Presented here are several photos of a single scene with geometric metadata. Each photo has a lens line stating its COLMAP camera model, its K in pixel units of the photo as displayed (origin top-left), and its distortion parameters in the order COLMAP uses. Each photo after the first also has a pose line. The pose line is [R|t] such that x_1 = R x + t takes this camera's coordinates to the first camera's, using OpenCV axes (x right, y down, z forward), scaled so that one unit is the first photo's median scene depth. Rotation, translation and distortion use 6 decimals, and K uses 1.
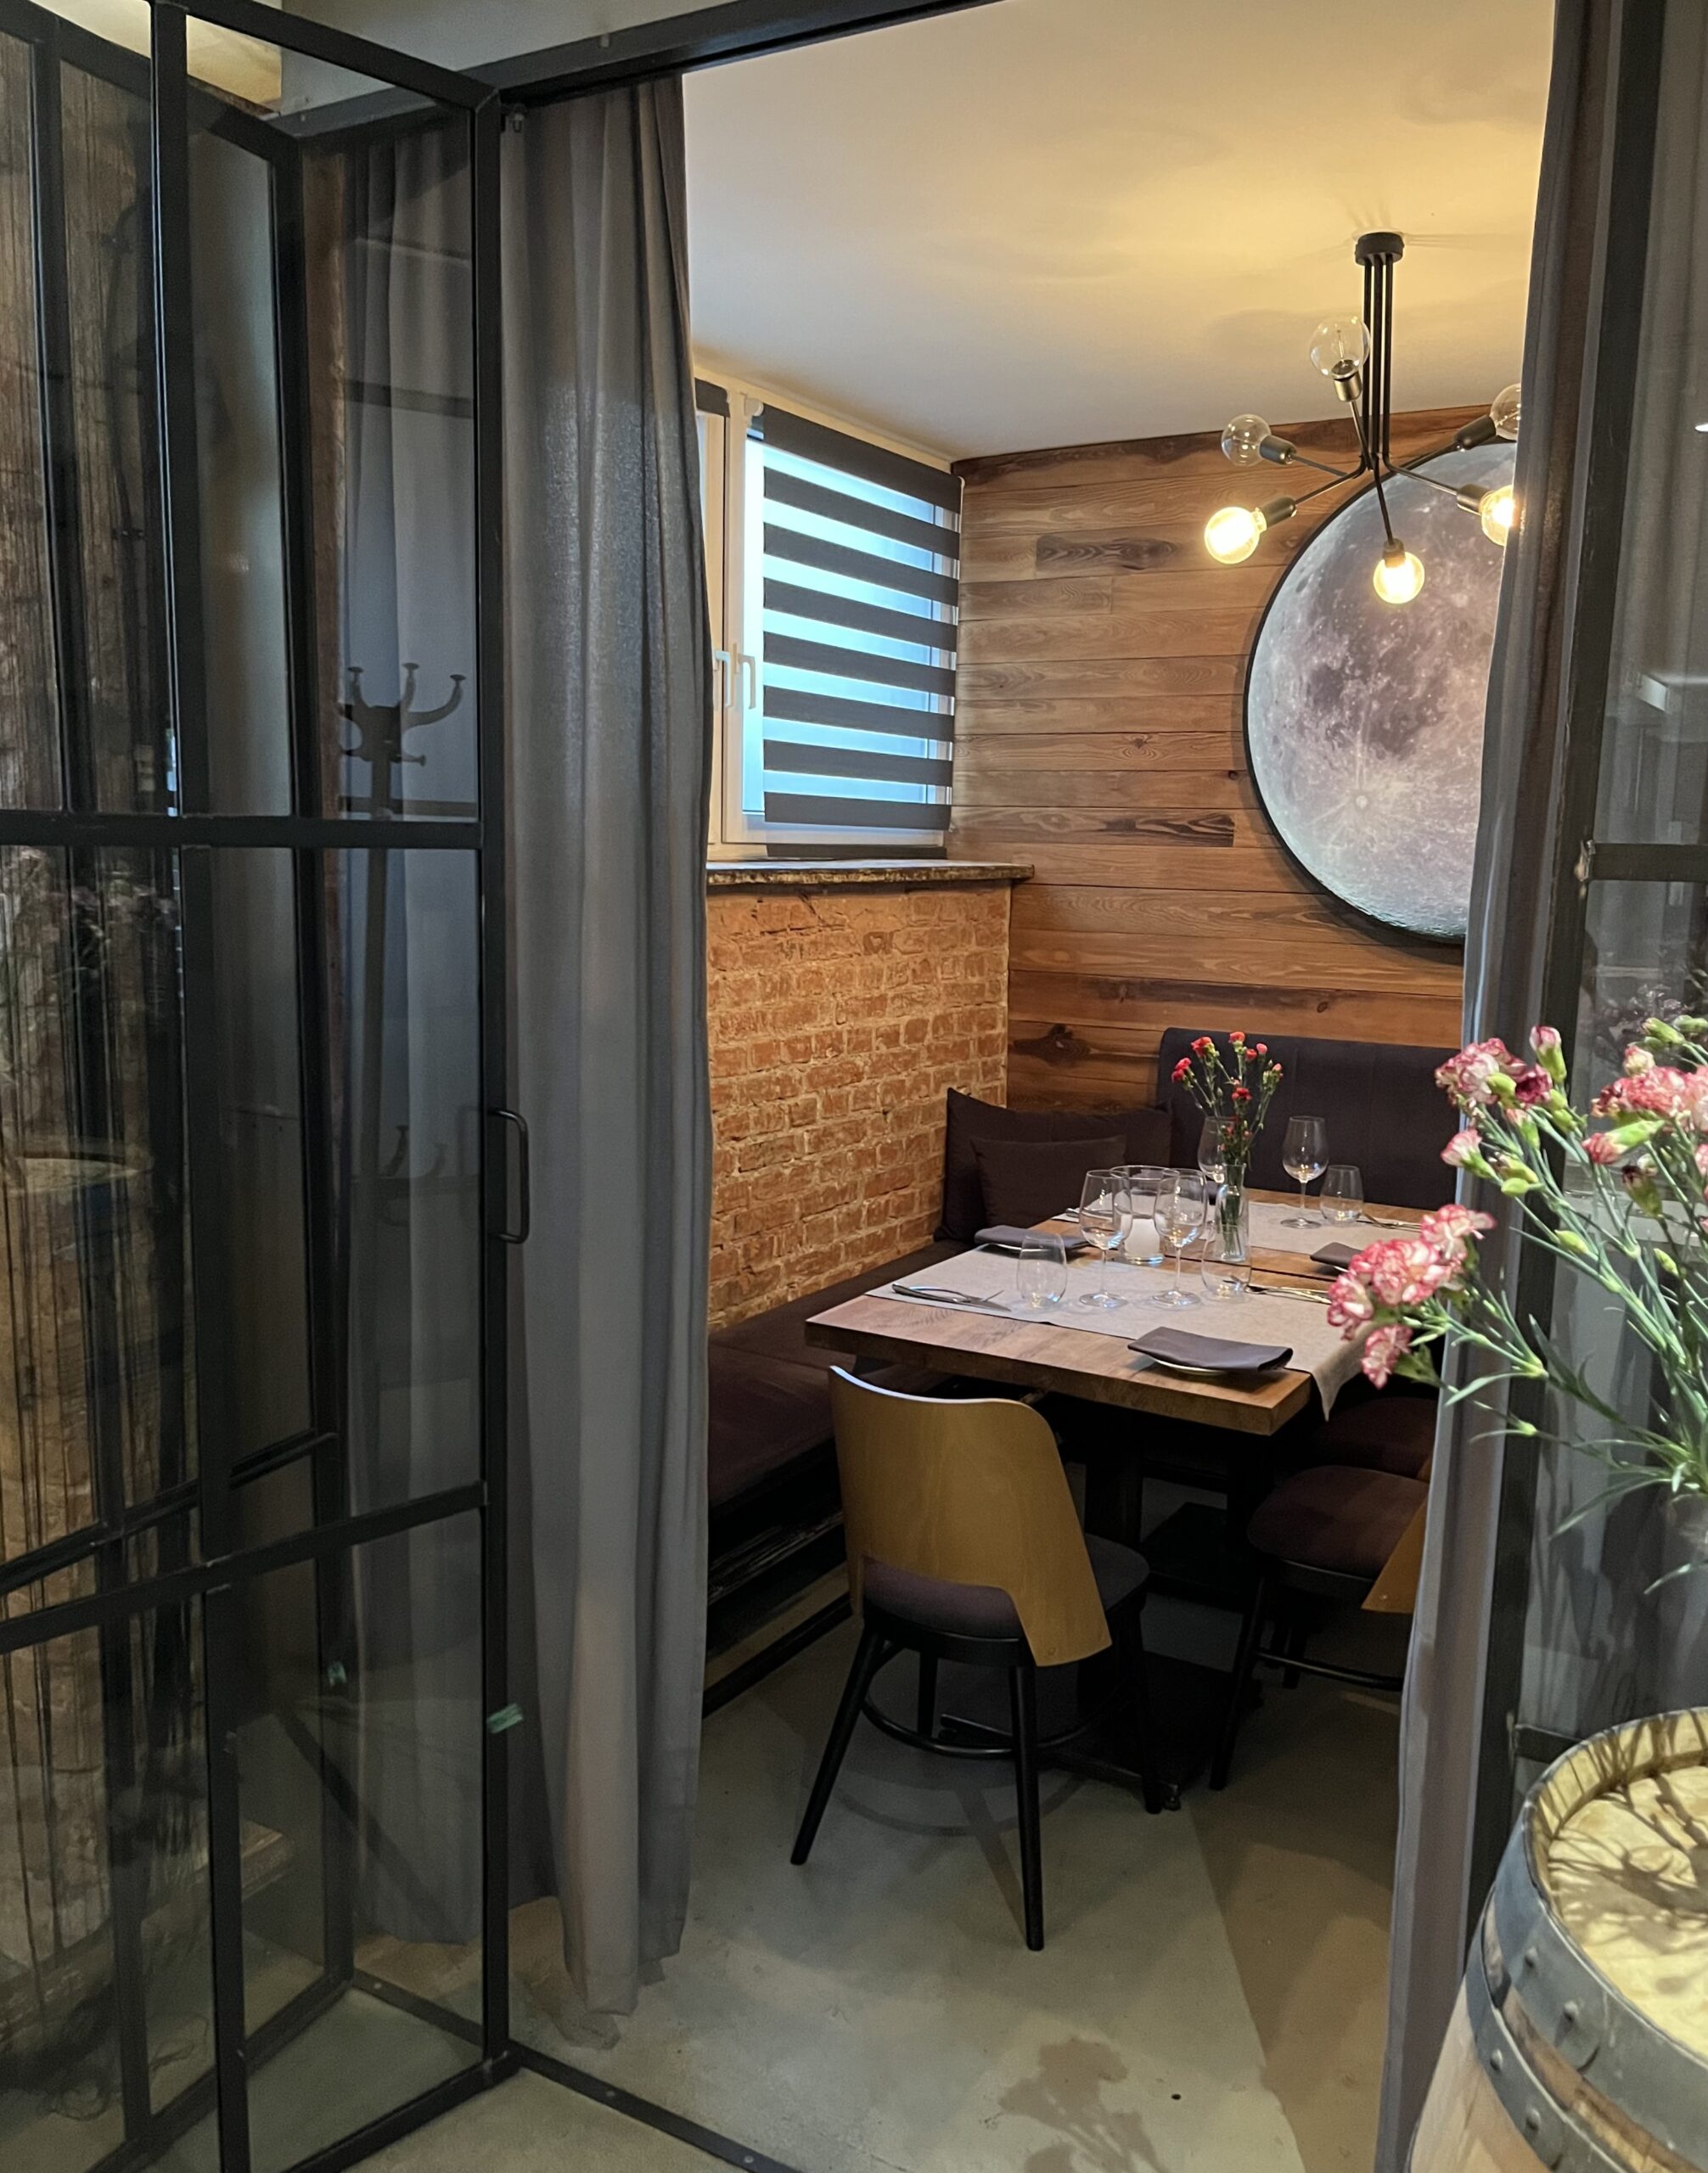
lens RADIAL K [[1805.8, 0, 854.8], [0, 1805.8, 1157.4], [0, 0, 1]] dist [0.032759, -0.004209]
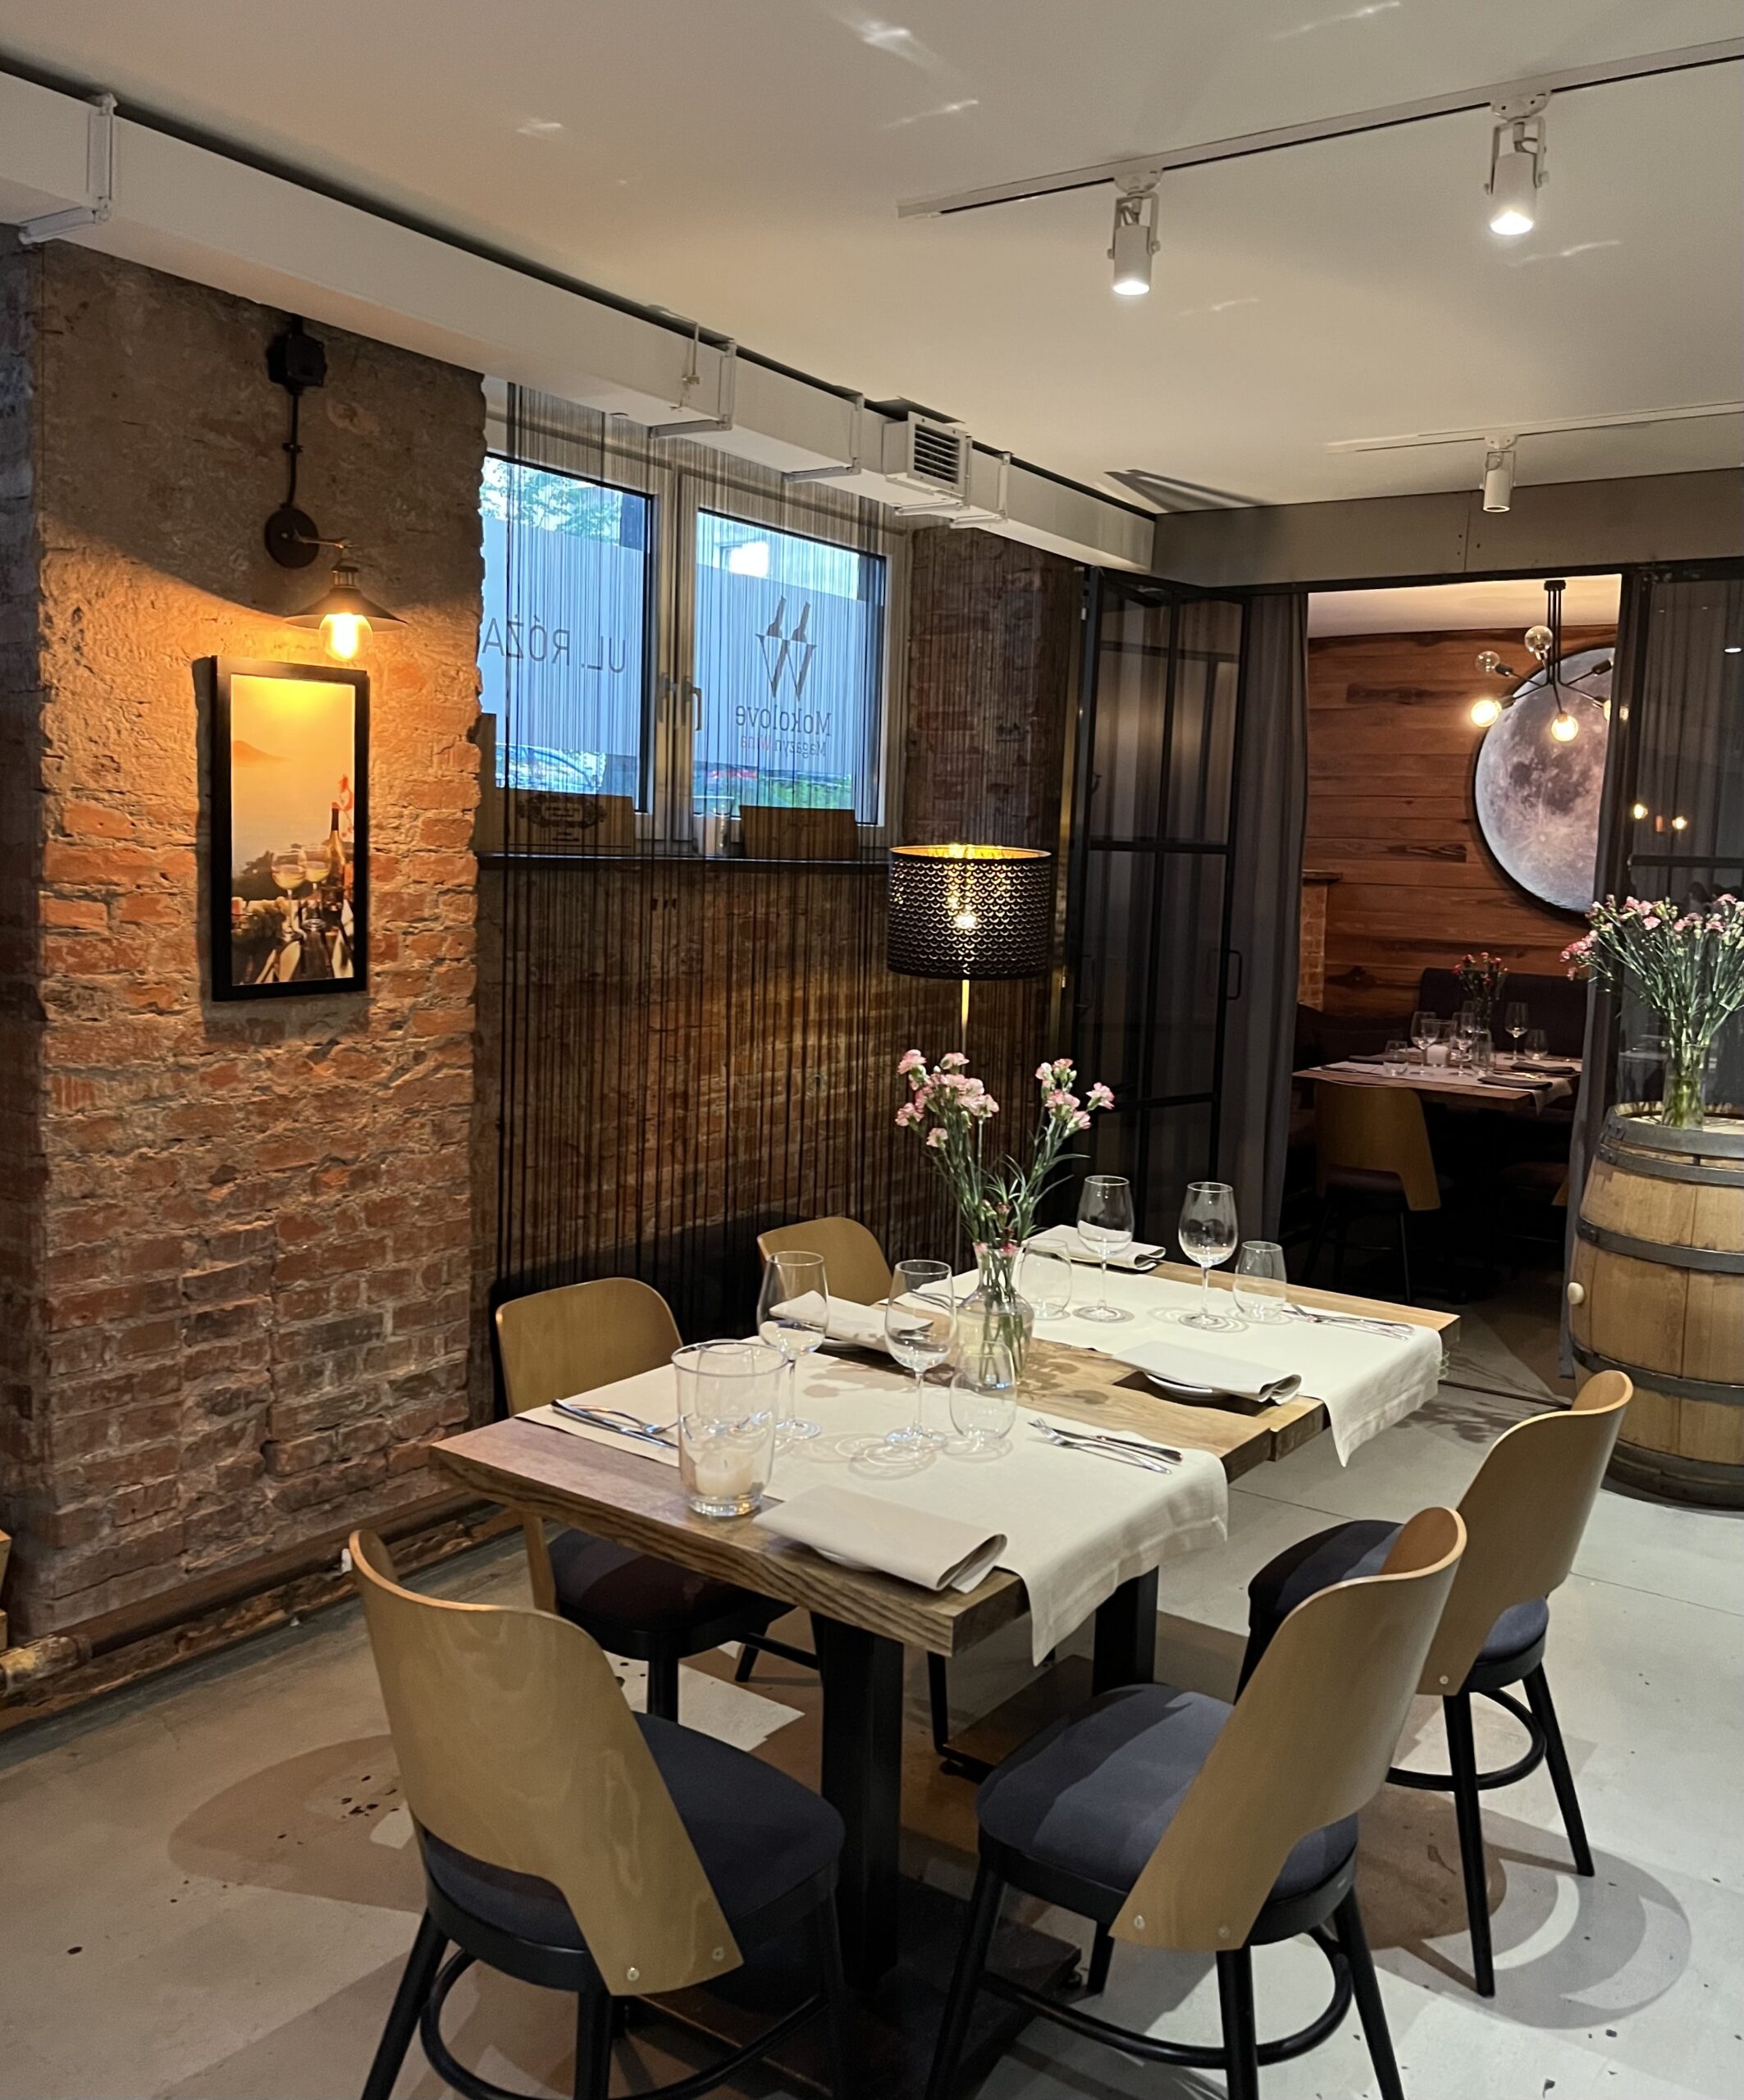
lens RADIAL K [[1814.9, 0, 871.7], [0, 1814.9, 1030.9], [0, 0, 1]] dist [0.009141, 0.007527]
pose [[0.997619, 0.018988, -0.066300, -0.248416], [-0.024297, 0.996481, -0.080215, 0.147127], [0.064543, 0.081635, 0.994570, -0.778778]]
